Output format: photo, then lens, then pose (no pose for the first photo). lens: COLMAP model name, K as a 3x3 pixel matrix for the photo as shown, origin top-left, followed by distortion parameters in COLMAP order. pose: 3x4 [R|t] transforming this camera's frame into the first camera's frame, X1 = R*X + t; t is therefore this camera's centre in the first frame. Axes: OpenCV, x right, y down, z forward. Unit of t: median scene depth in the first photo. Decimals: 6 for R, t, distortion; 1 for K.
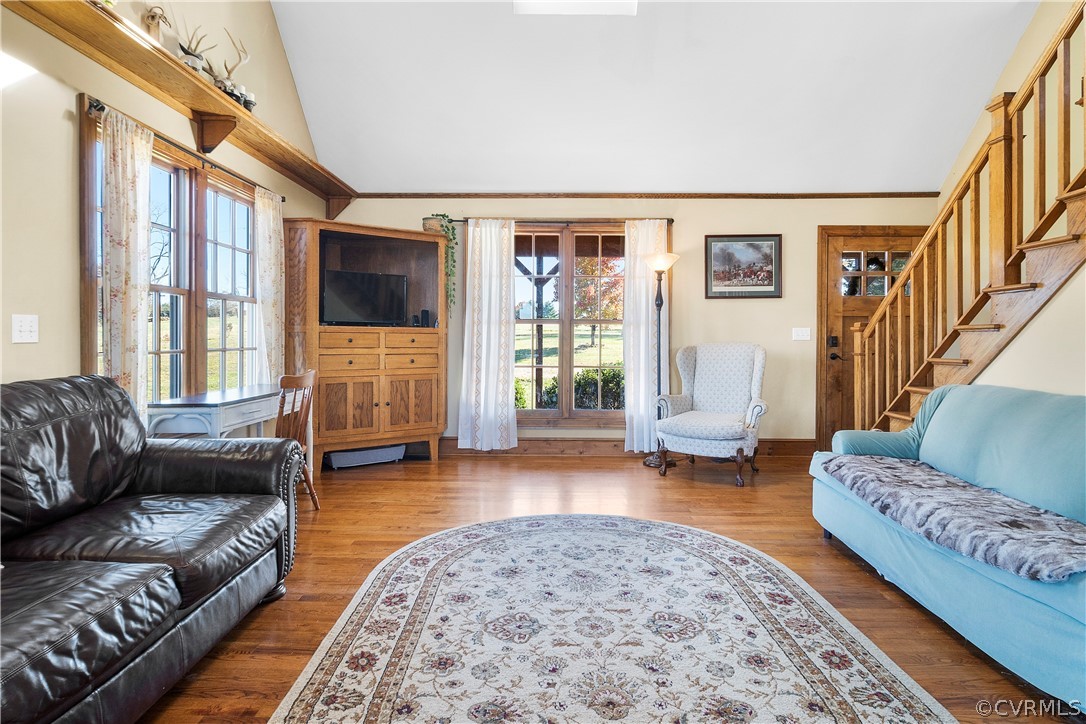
lens RADIAL K [[589.1, 0, 537.3], [0, 589.1, 348.0], [0, 0, 1]] dist [-0.012878, 0.002904]
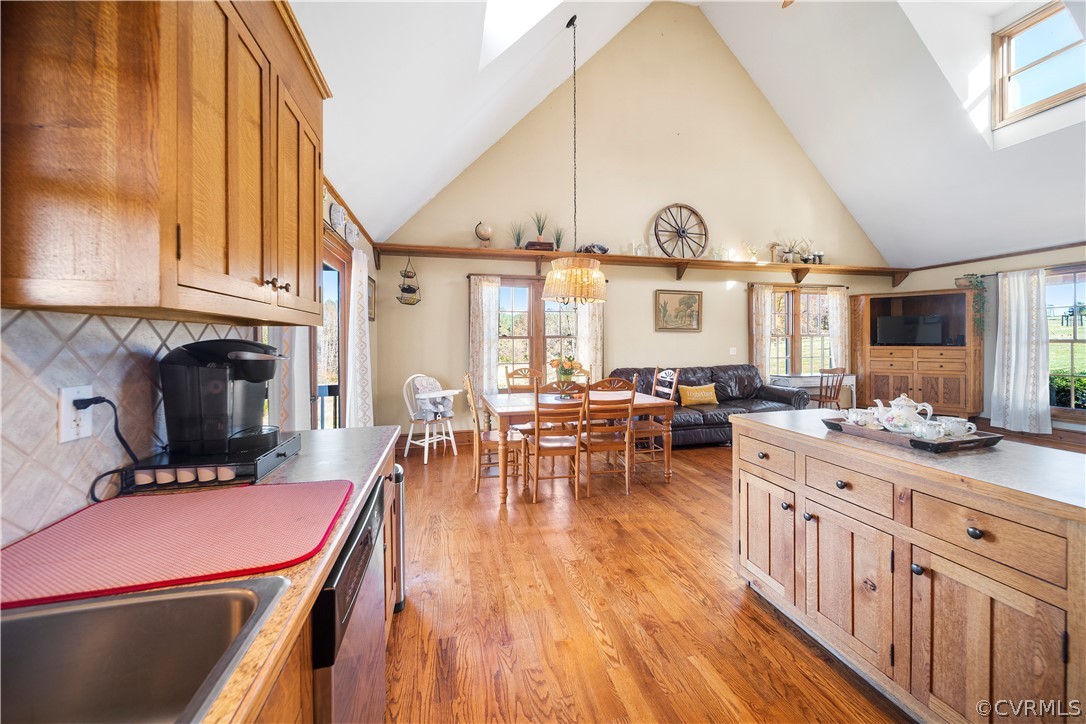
lens RADIAL K [[383.6, 0, 538.9], [0, 383.6, 341.8], [0, 0, 1]] dist [-0.003912, -0.000789]
pose [[0.242709, -0.005311, -0.970085, 0.931183], [-0.009247, 0.999927, -0.007788, -0.047313], [0.970055, 0.010861, 0.242642, -0.626521]]
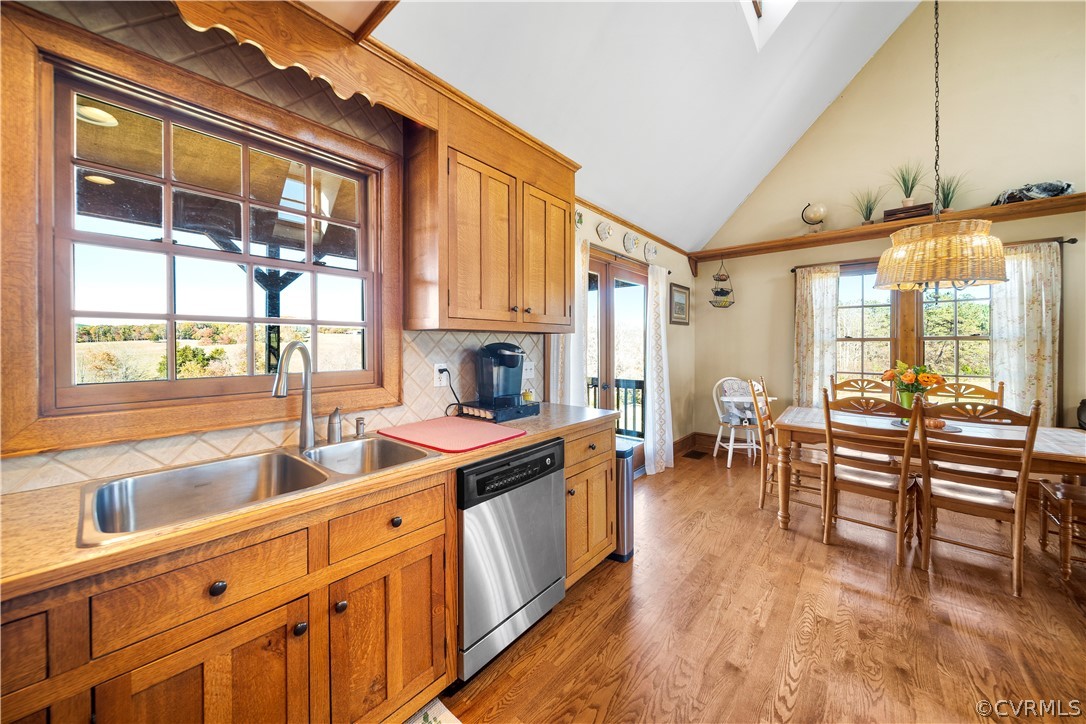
lens RADIAL K [[383.6, 0, 542.7], [0, 383.6, 346.2], [0, 0, 1]] dist [-0.003912, -0.000789]
pose [[-0.639706, -0.001834, -0.768618, 0.963606], [-0.015408, 0.999827, 0.010438, -0.051928], [0.768465, 0.018520, -0.639623, -0.340615]]
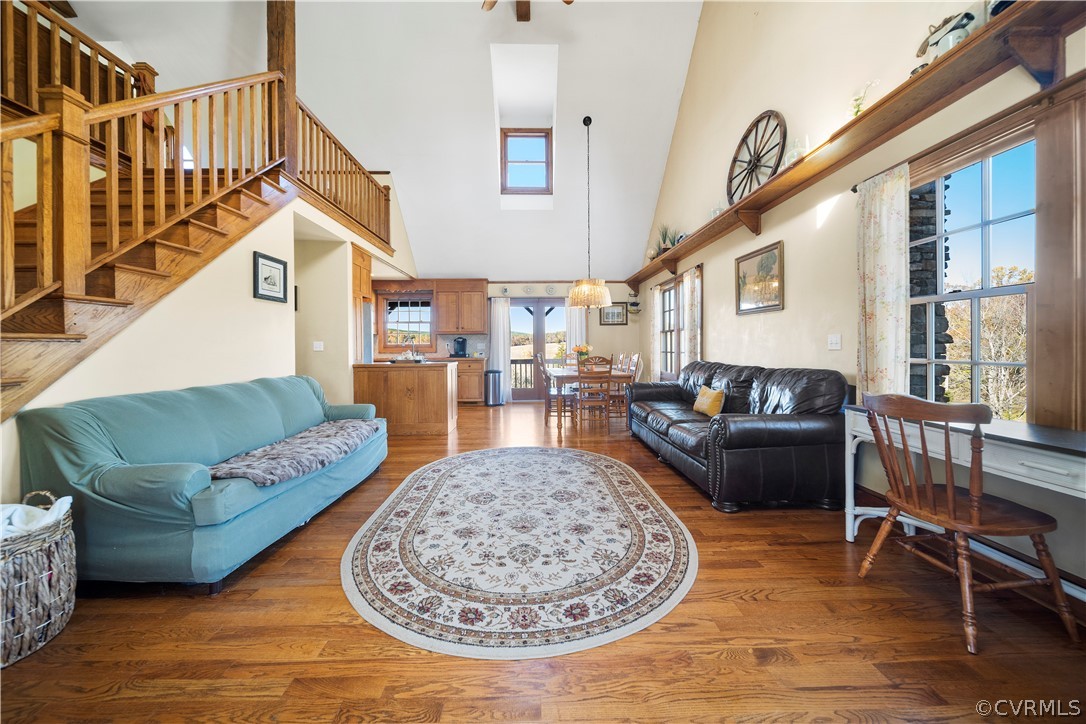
lens RADIAL K [[383.6, 0, 539.6], [0, 383.6, 349.1], [0, 0, 1]] dist [-0.003912, -0.000789]
pose [[-0.999423, 0.002043, -0.033893, 0.062462], [0.001270, 0.999739, 0.022813, -0.029801], [0.033930, 0.022756, -0.999165, 1.620009]]
